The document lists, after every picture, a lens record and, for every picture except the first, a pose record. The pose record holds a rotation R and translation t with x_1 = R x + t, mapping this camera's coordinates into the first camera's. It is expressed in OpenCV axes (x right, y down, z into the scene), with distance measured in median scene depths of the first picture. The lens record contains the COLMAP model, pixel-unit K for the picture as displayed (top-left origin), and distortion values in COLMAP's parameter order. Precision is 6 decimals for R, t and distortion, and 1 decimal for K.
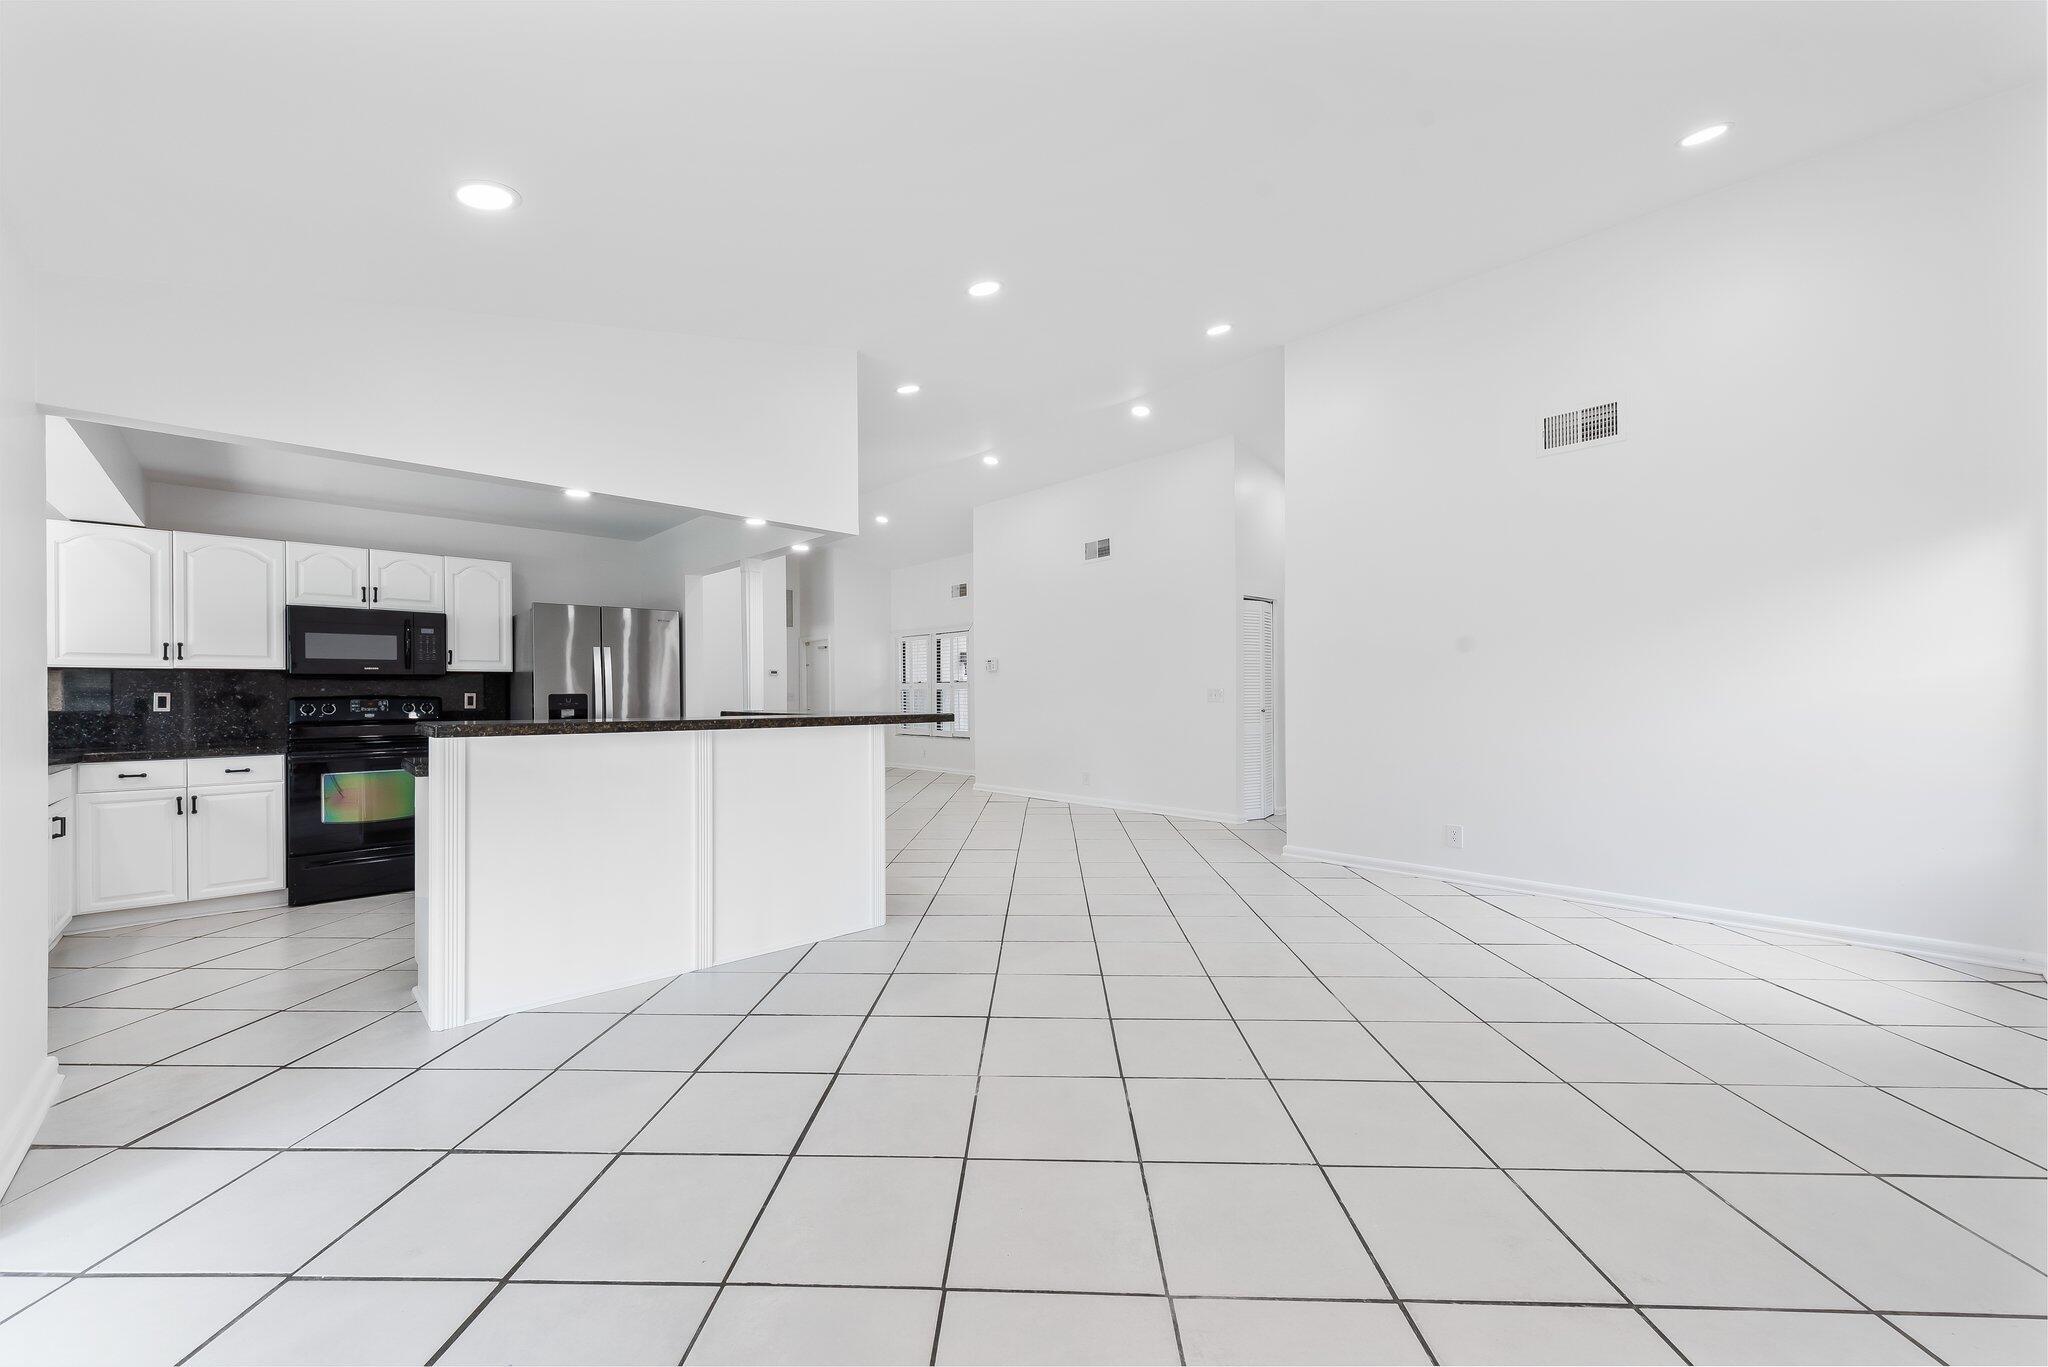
lens RADIAL K [[803.8, 0, 1035.2], [0, 803.8, 694.5], [0, 0, 1]] dist [0.001206, -0.000665]
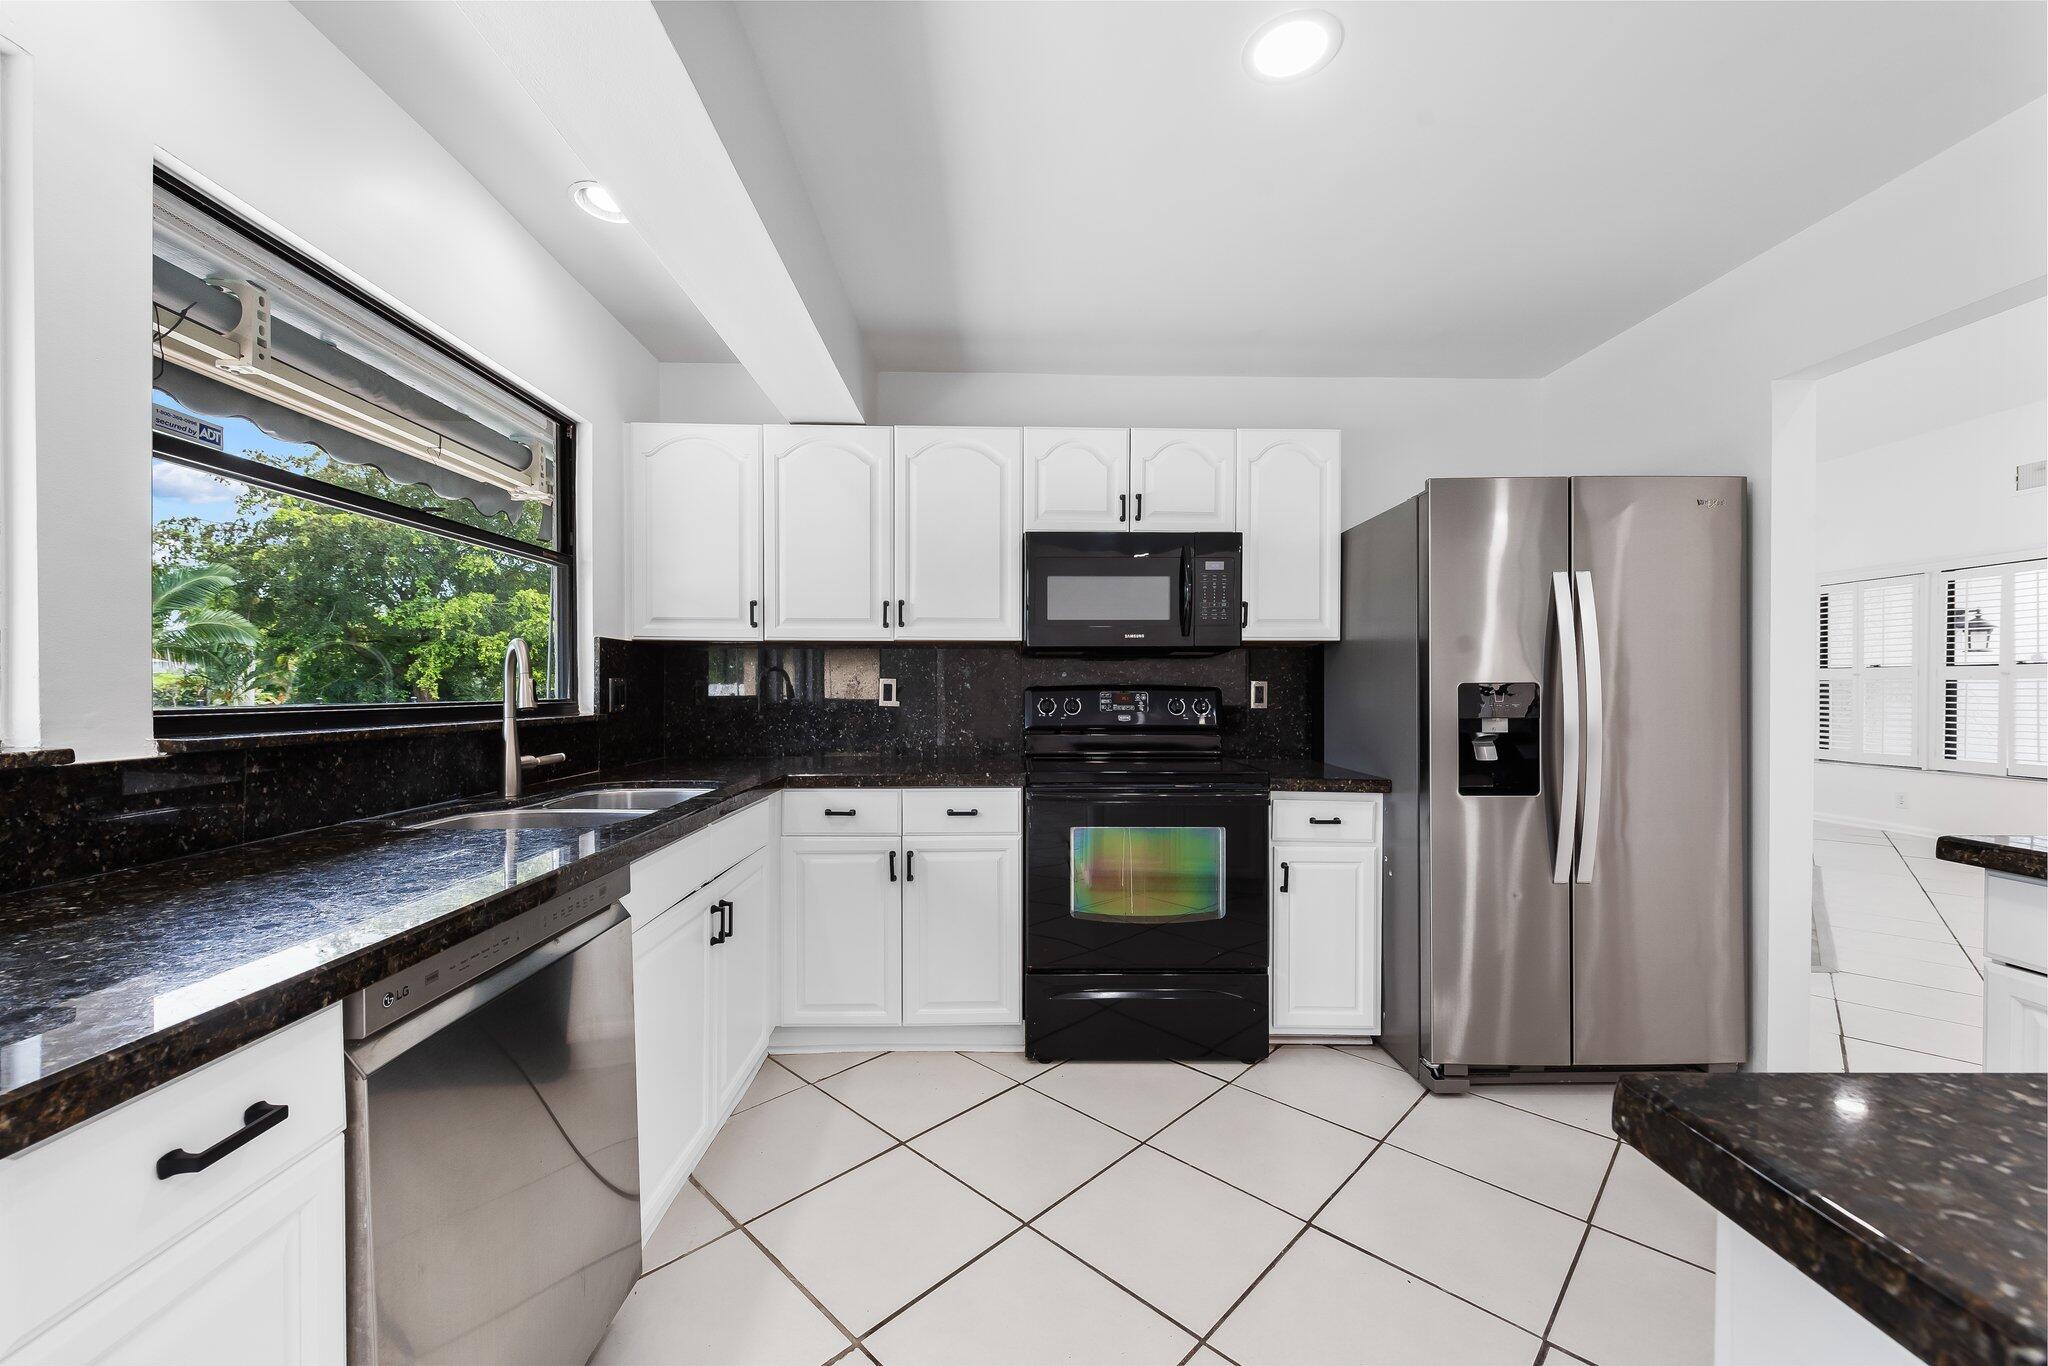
lens RADIAL K [[803.8, 0, 1031.3], [0, 803.8, 690.7], [0, 0, 1]] dist [0.001206, -0.000665]
pose [[0.751379, 0.007663, -0.659827, -0.509477], [-0.005632, 0.999971, 0.005200, 0.003288], [0.659847, -0.000191, 0.751400, 0.531778]]
